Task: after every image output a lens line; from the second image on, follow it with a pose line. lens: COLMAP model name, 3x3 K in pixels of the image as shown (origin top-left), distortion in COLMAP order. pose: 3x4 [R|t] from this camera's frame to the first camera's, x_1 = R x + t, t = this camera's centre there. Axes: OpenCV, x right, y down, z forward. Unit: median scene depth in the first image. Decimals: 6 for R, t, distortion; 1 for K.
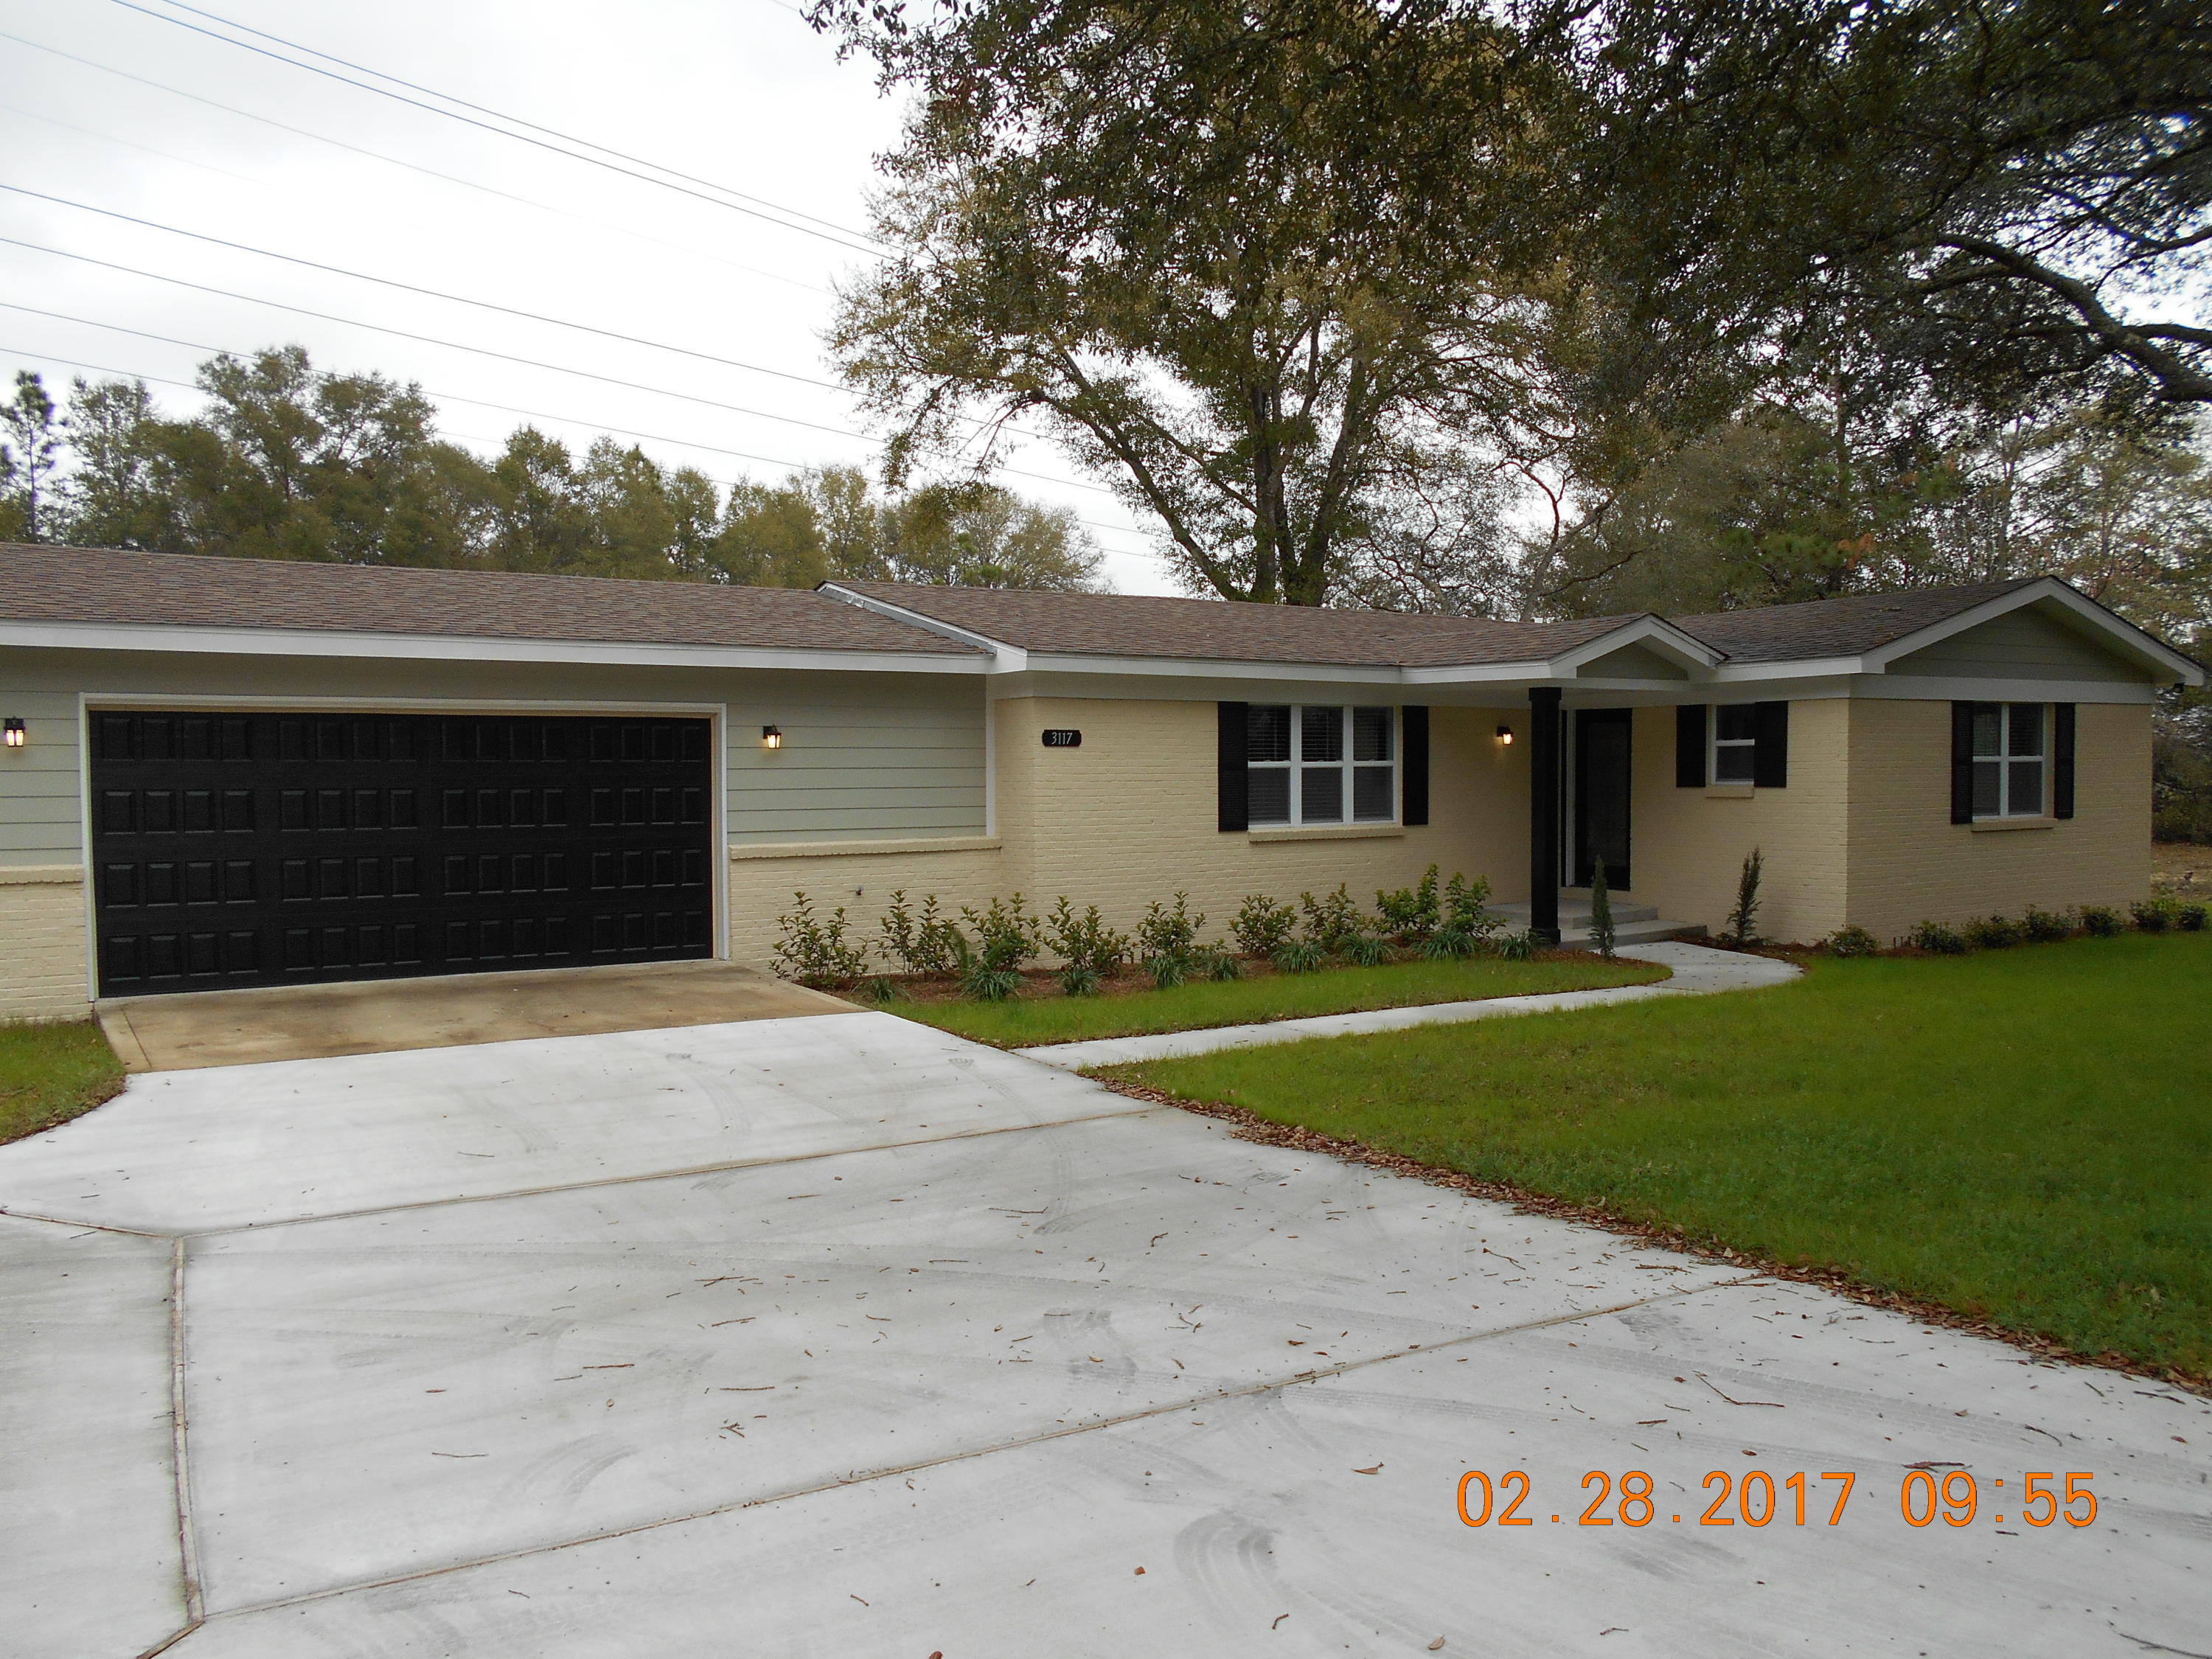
lens RADIAL K [[1679.9, 0, 1119.1], [0, 1679.9, 922.7], [0, 0, 1]] dist [-0.002981, -0.003095]
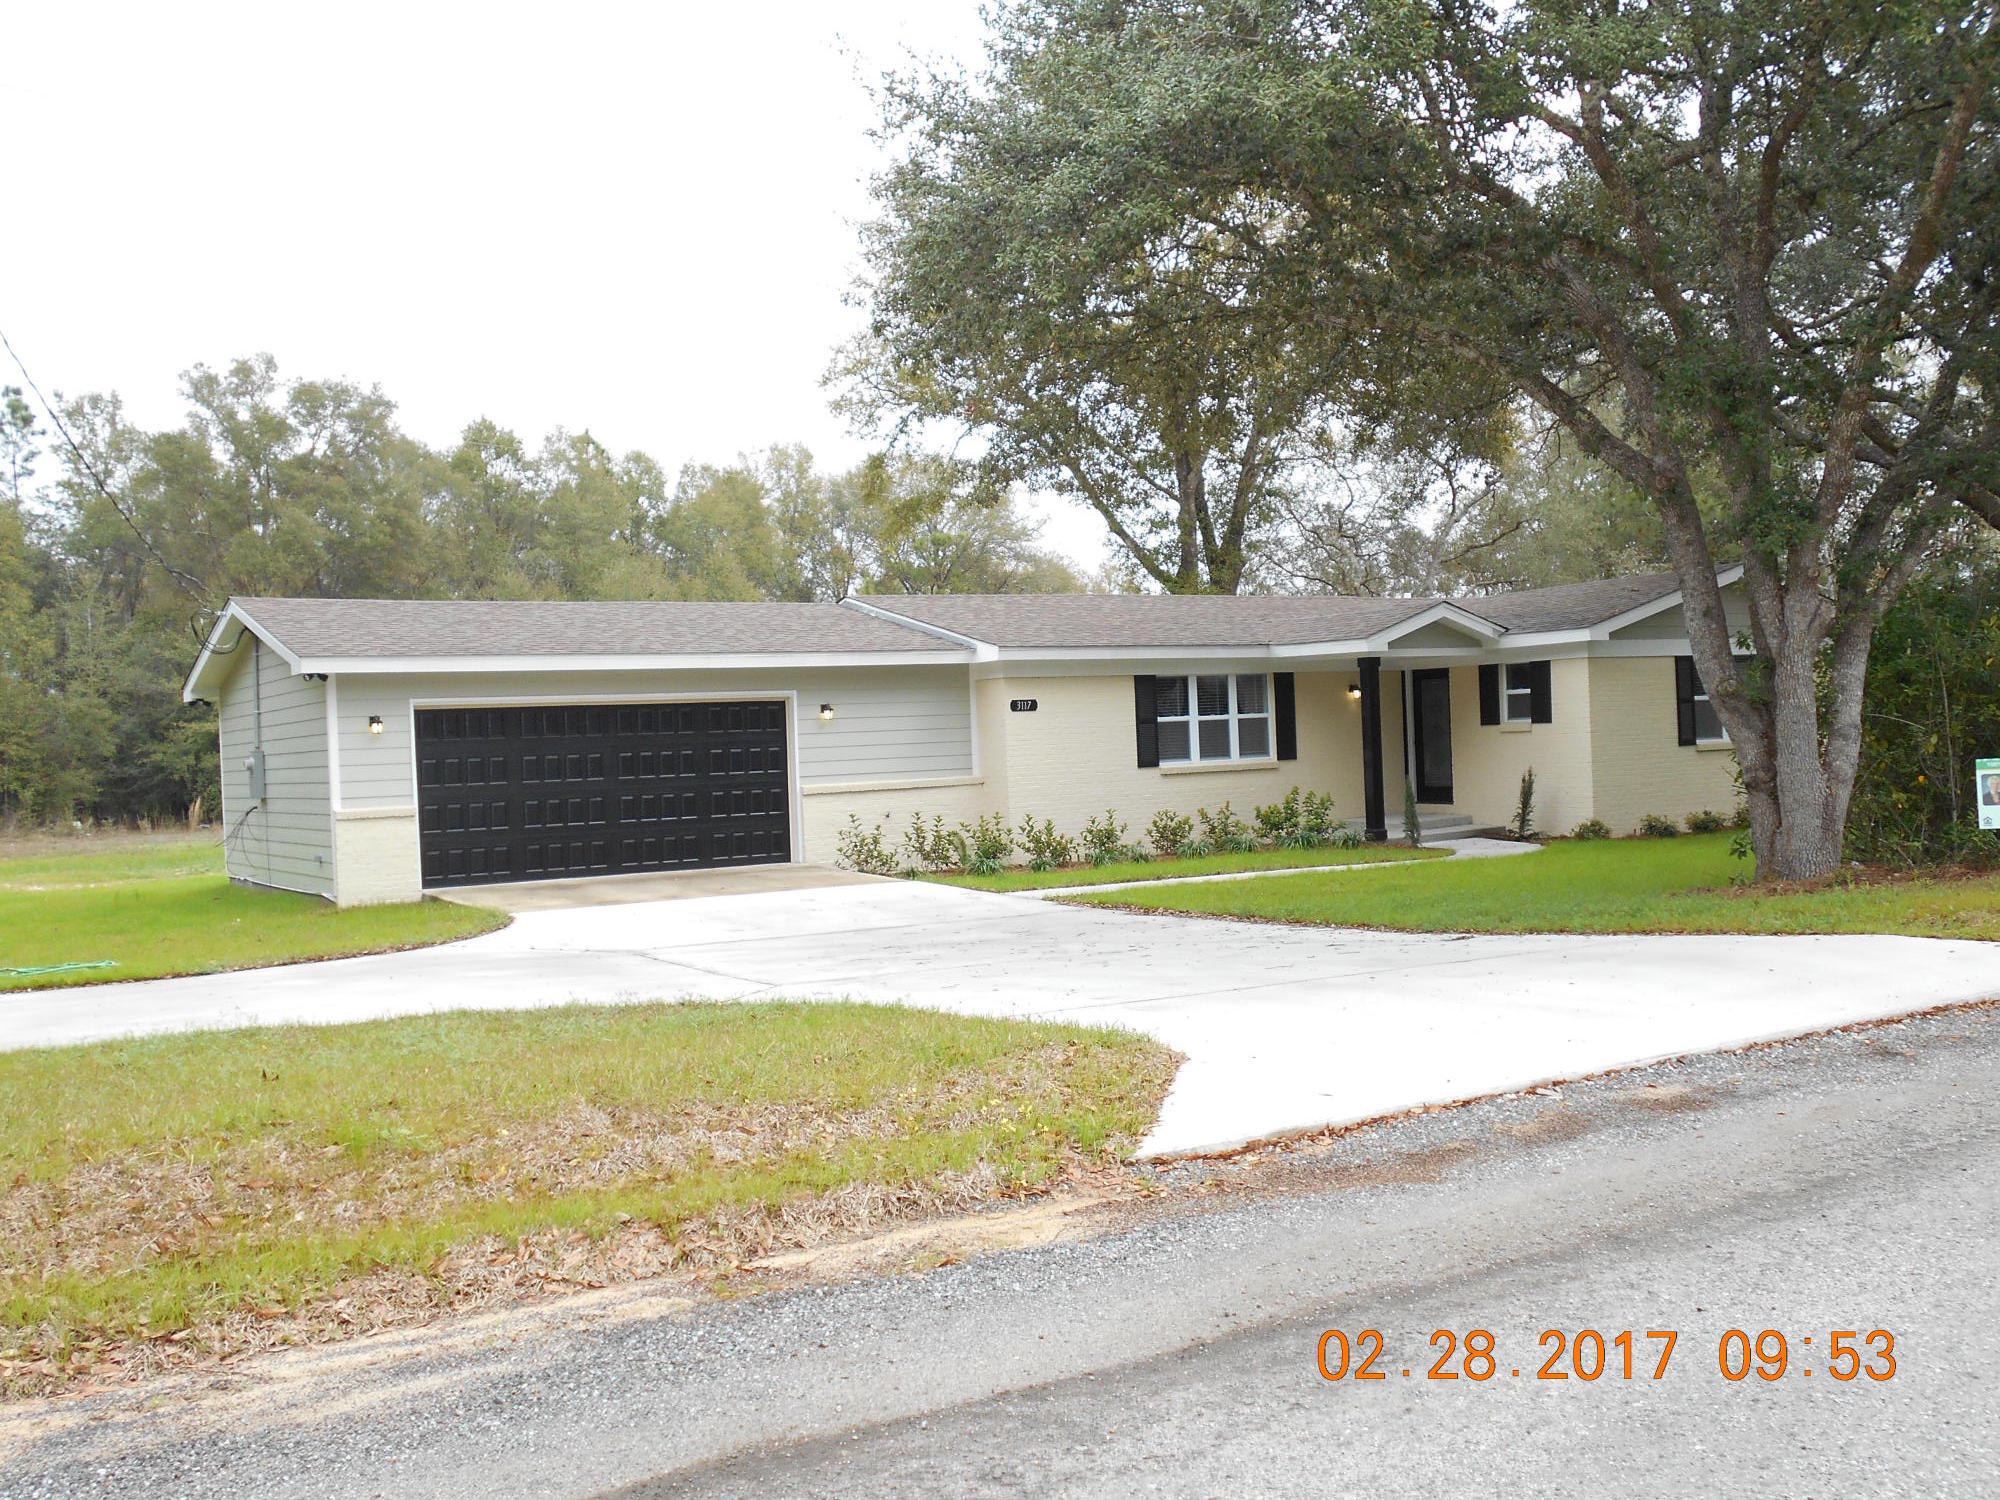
lens RADIAL K [[1960.0, 0, 1000.0], [0, 1960.0, 750.0], [0, 0, 1]] dist [-0.026981, 0.009783]
pose [[0.998694, -0.032631, -0.039324, 0.008813], [0.029228, 0.996018, -0.084223, 0.060689], [0.041916, 0.082964, 0.995671, -0.586058]]
